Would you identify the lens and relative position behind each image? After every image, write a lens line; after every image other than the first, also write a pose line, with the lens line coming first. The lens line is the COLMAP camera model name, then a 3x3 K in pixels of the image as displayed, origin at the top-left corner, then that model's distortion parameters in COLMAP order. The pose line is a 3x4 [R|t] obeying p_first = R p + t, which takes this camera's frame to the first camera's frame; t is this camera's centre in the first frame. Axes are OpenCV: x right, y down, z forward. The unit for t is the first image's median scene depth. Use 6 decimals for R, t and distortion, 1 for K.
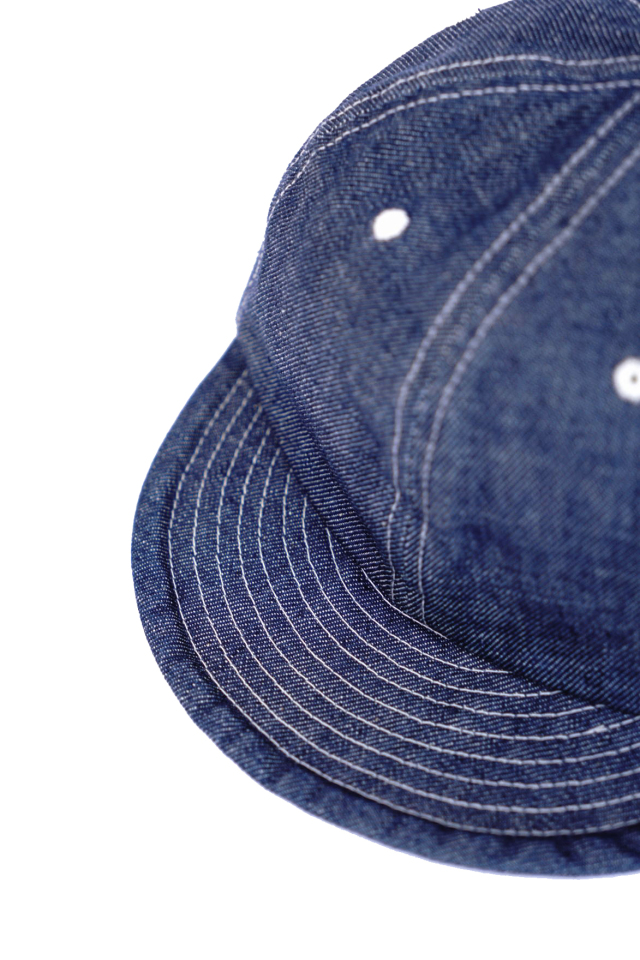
lens RADIAL K [[2033.5, 0, 319.7], [0, 2033.5, 478.9], [0, 0, 1]] dist [0.447895, 0.000000]
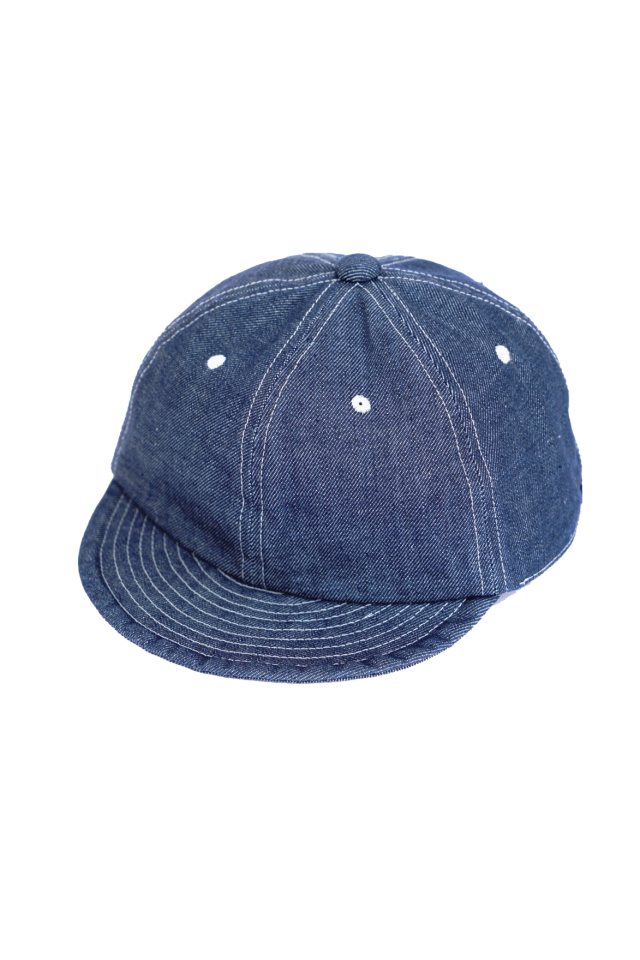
lens RADIAL K [[2033.5, 0, 320.1], [0, 2033.5, 481.0], [0, 0, 1]] dist [0.447895, 0.000000]
pose [[0.963174, -0.117802, 0.241700, -0.333174], [0.184553, 0.943374, -0.275654, 0.504041], [-0.195541, 0.310110, 0.930374, -0.716937]]
